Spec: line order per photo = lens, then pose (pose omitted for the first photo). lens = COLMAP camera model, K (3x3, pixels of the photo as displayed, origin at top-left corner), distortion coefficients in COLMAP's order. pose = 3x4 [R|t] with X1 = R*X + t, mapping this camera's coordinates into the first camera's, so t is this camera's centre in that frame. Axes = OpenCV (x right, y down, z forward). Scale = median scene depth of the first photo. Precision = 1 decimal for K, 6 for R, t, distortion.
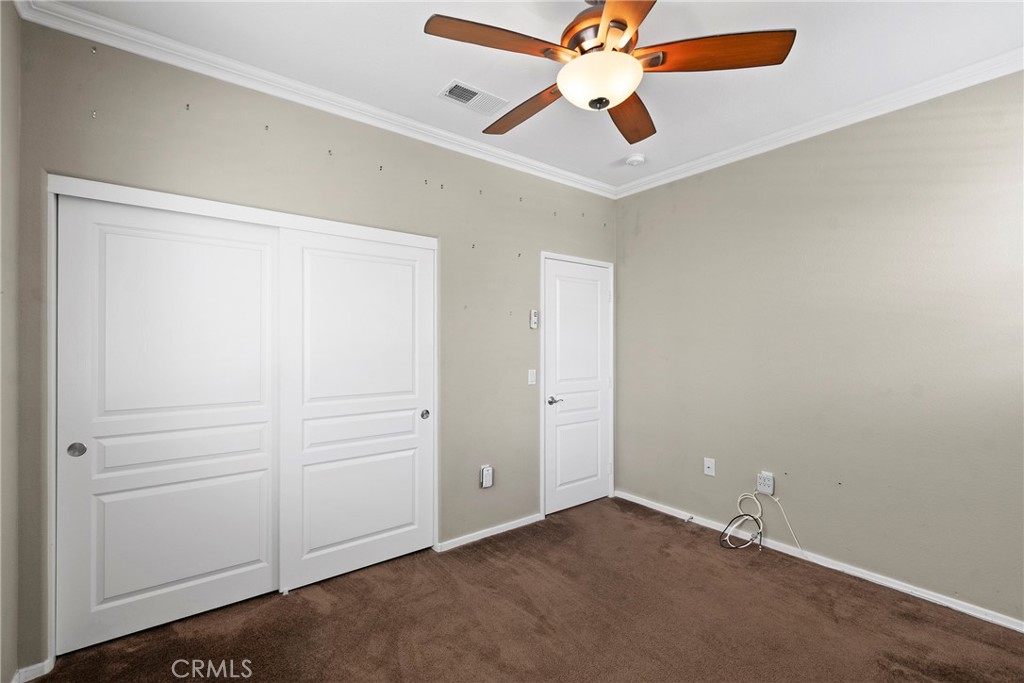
lens RADIAL K [[445.4, 0, 514.0], [0, 445.4, 345.6], [0, 0, 1]] dist [0.001747, -0.000667]
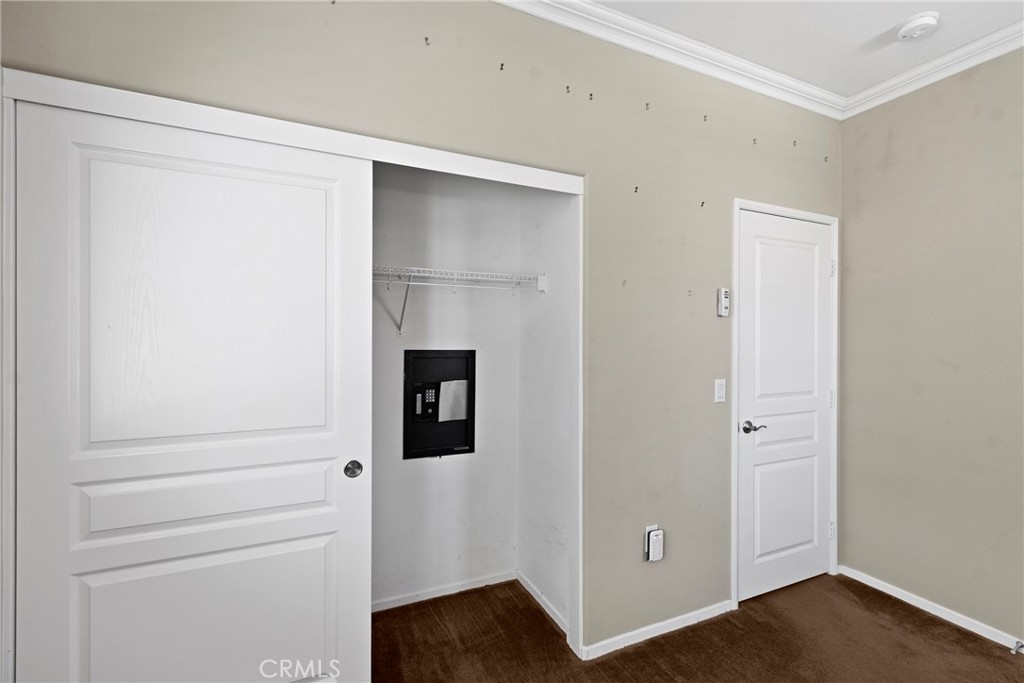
lens RADIAL K [[445.4, 0, 510.6], [0, 445.4, 340.0], [0, 0, 1]] dist [0.001747, -0.000667]
pose [[0.972766, 0.004025, -0.231754, -0.105301], [-0.005084, 0.999979, -0.003972, 0.000285], [0.231733, 0.005042, 0.972766, 0.287678]]
